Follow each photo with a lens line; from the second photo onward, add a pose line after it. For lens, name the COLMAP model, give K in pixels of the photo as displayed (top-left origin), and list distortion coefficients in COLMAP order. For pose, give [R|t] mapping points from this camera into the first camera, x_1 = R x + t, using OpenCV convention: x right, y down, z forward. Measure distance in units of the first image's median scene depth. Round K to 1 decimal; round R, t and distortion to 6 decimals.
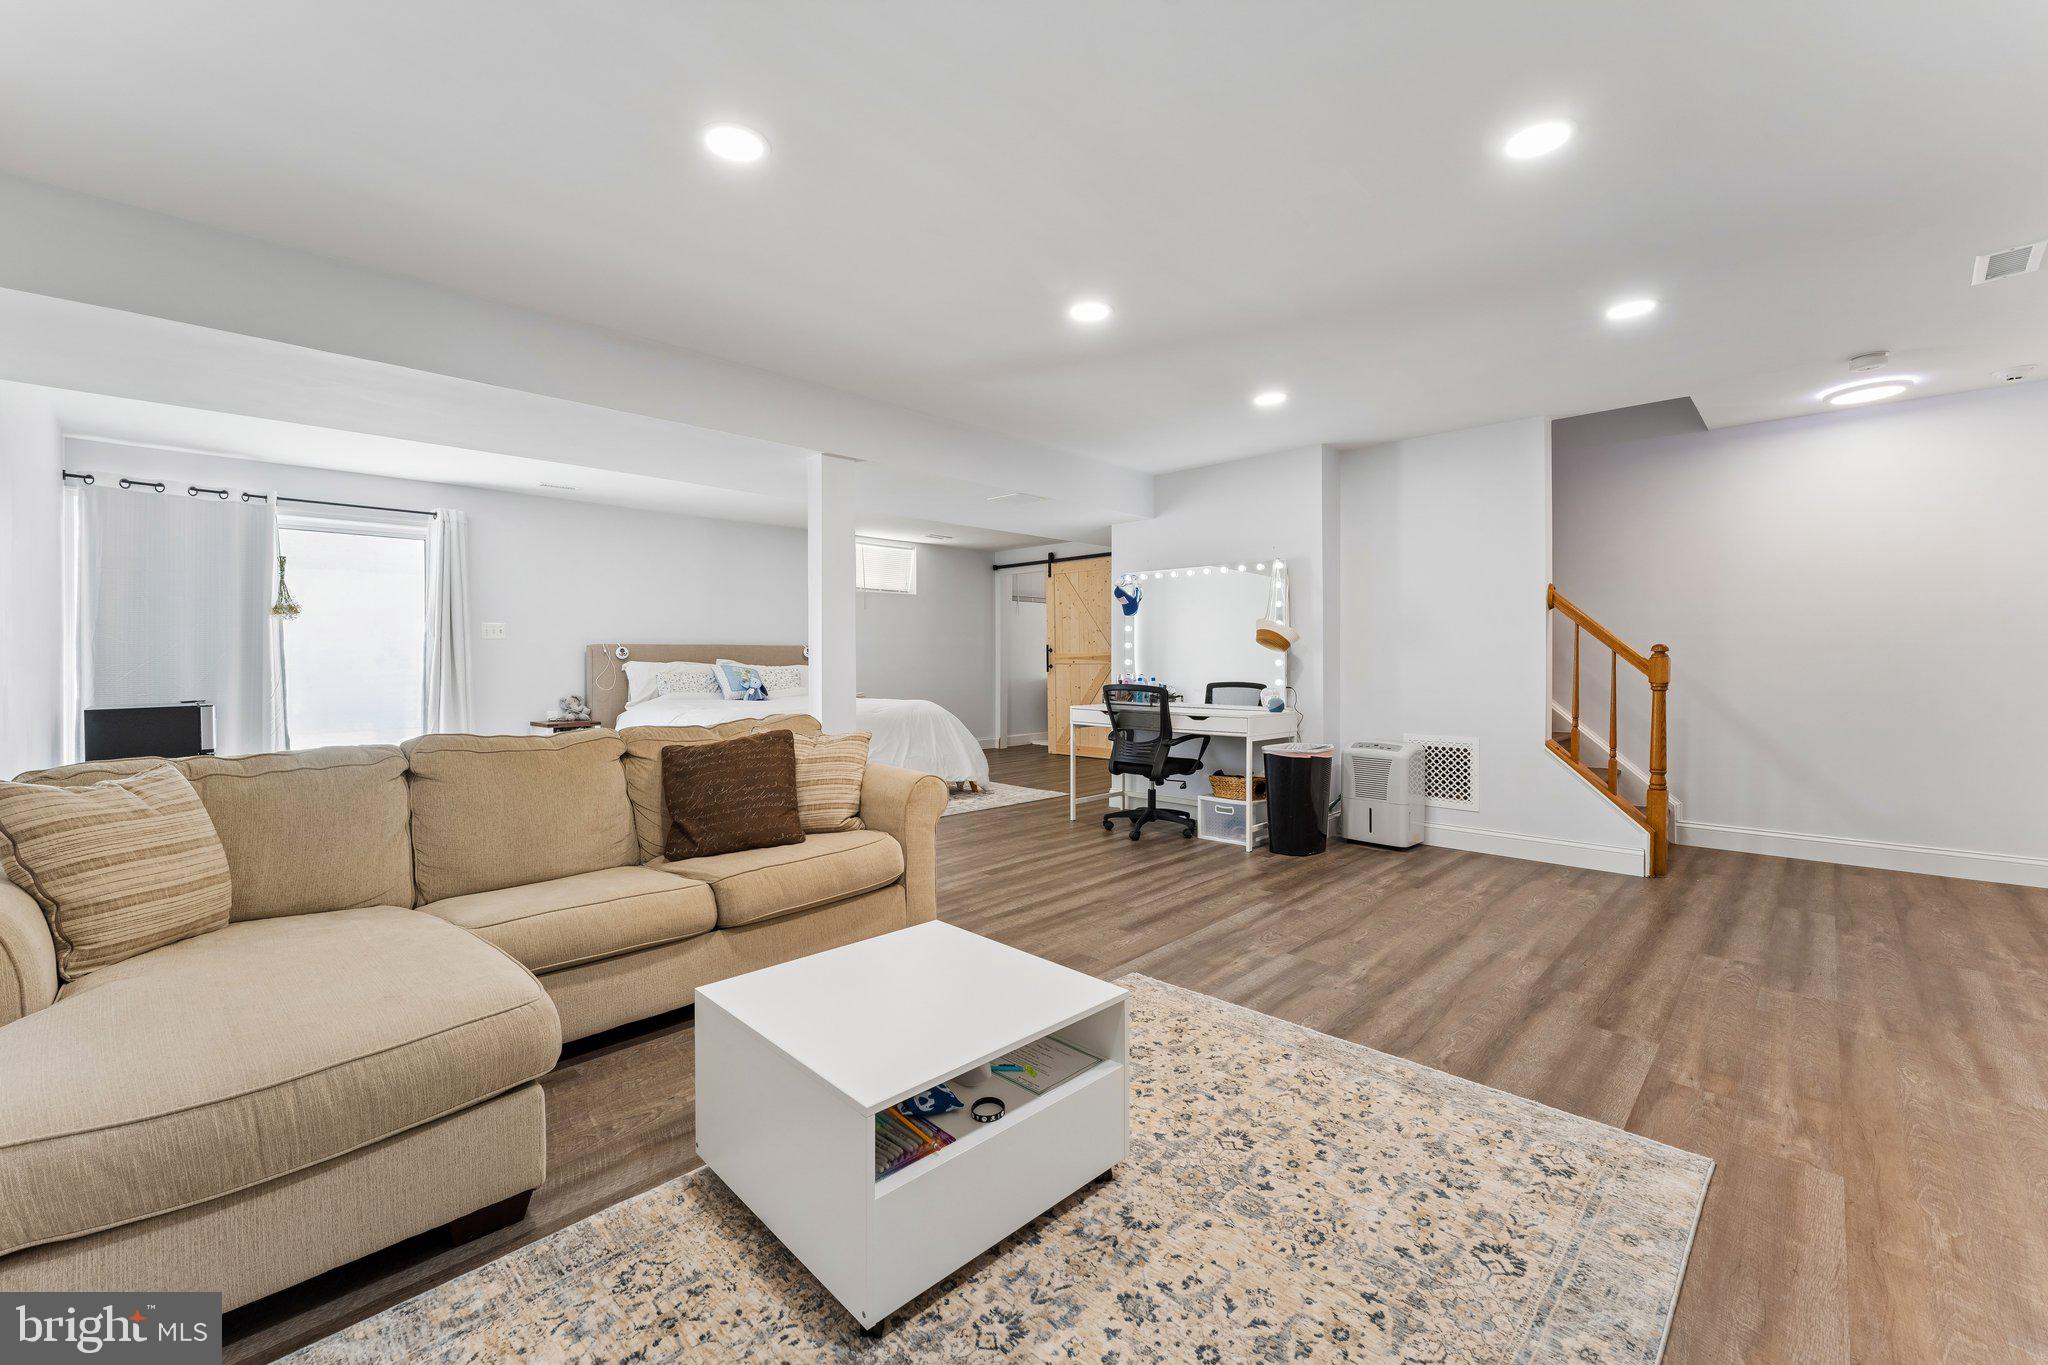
lens RADIAL K [[826.5, 0, 1018.2], [0, 826.5, 666.6], [0, 0, 1]] dist [-0.000143, 0.000137]
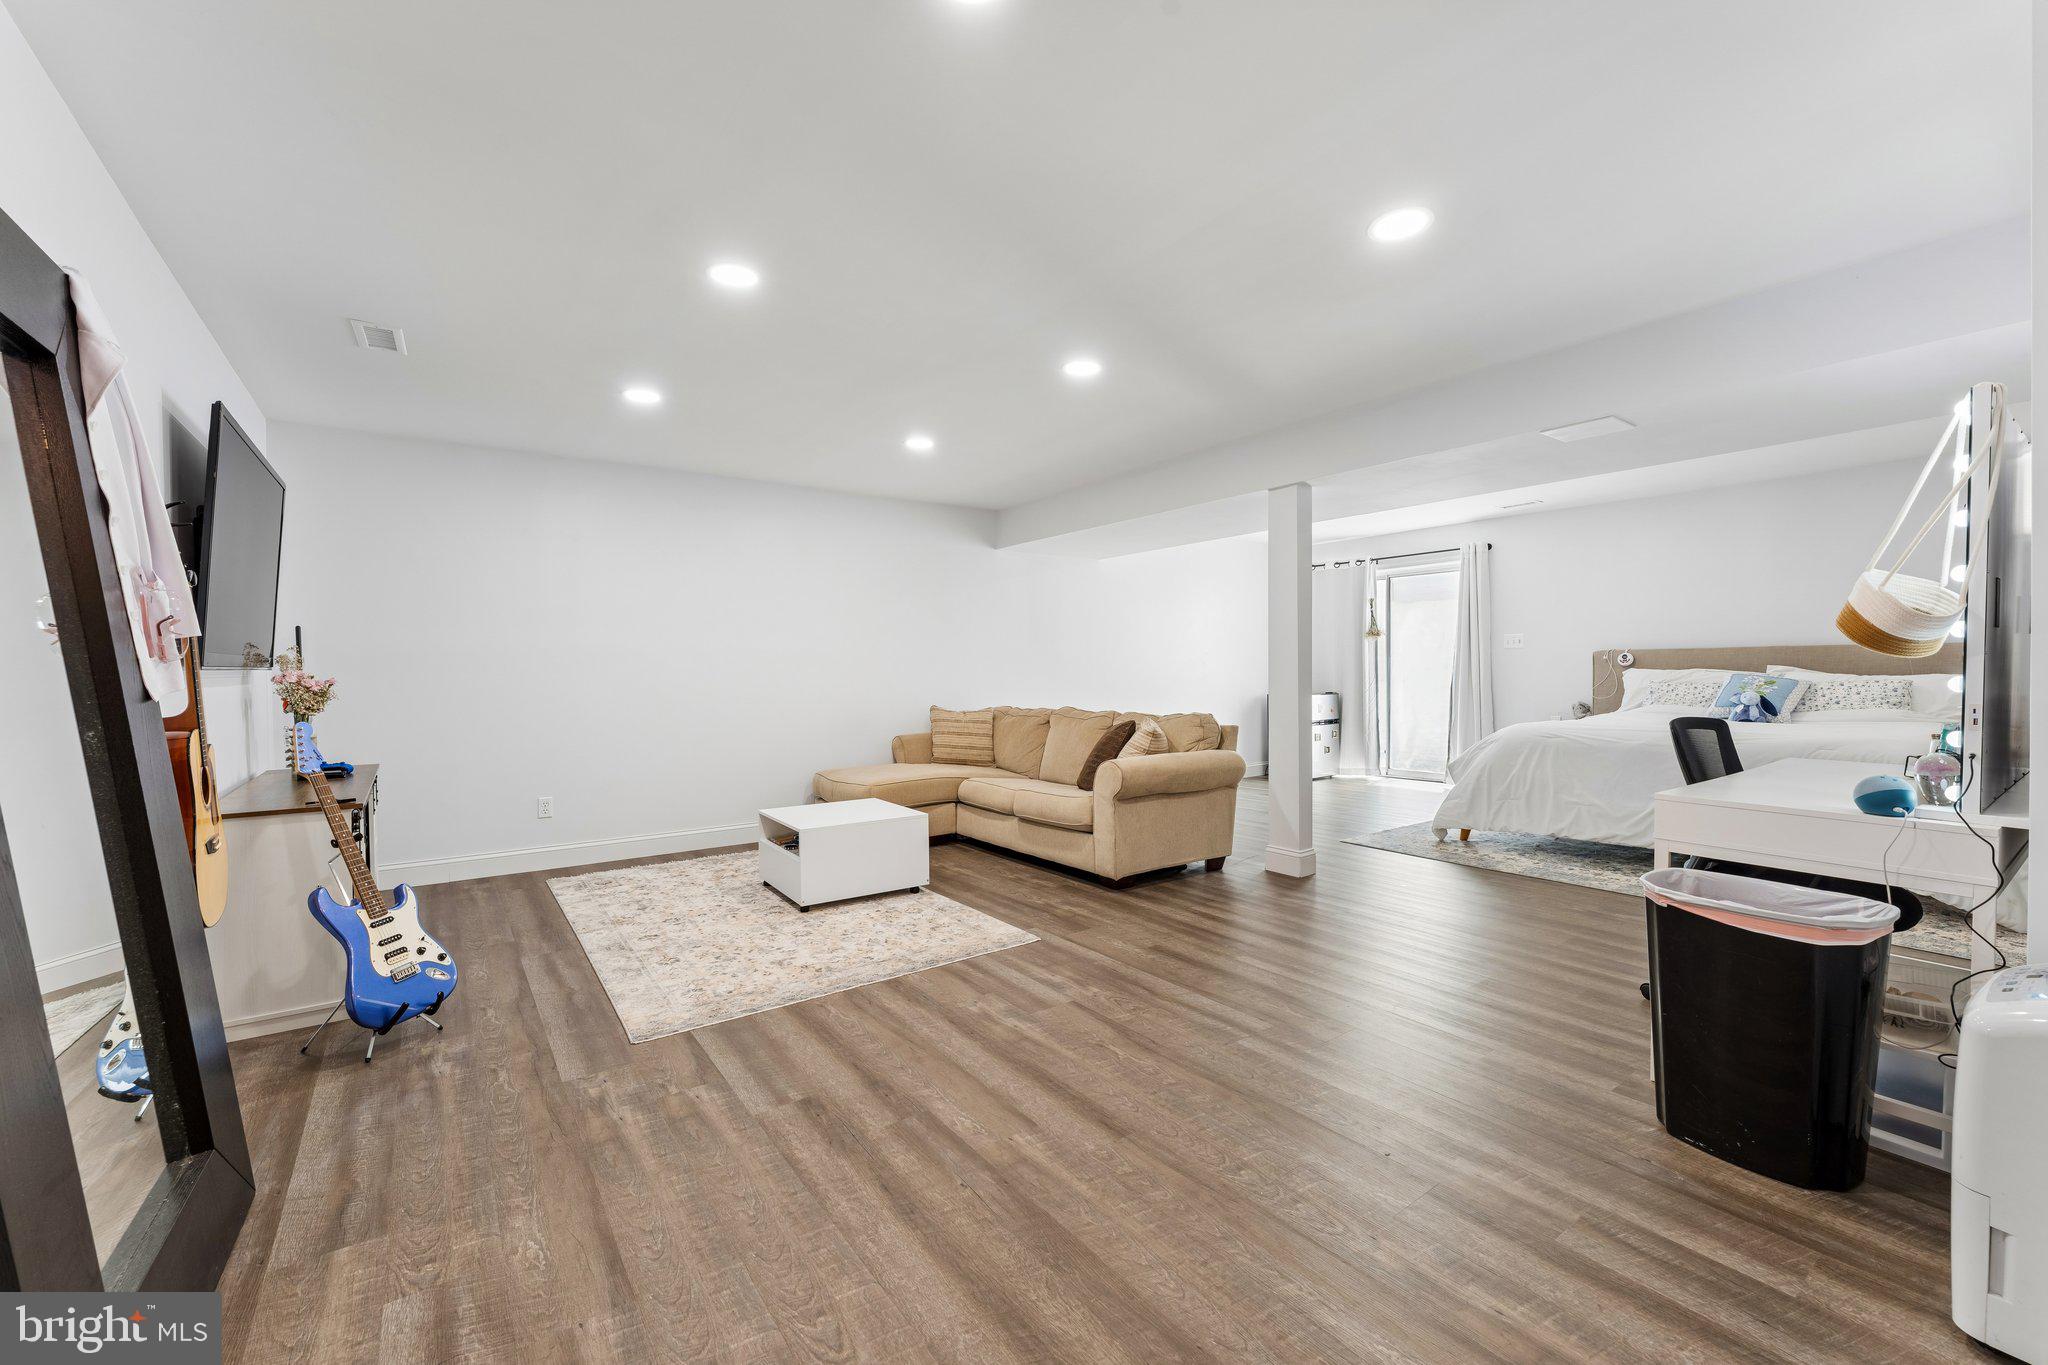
lens RADIAL K [[826.5, 0, 1019.1], [0, 826.5, 682.4], [0, 0, 1]] dist [-0.000143, 0.000137]
pose [[-0.173794, 0.020508, -0.984569, 1.350598], [-0.002447, 0.999771, 0.021257, -0.021364], [0.984779, 0.006103, -0.173704, 1.217958]]
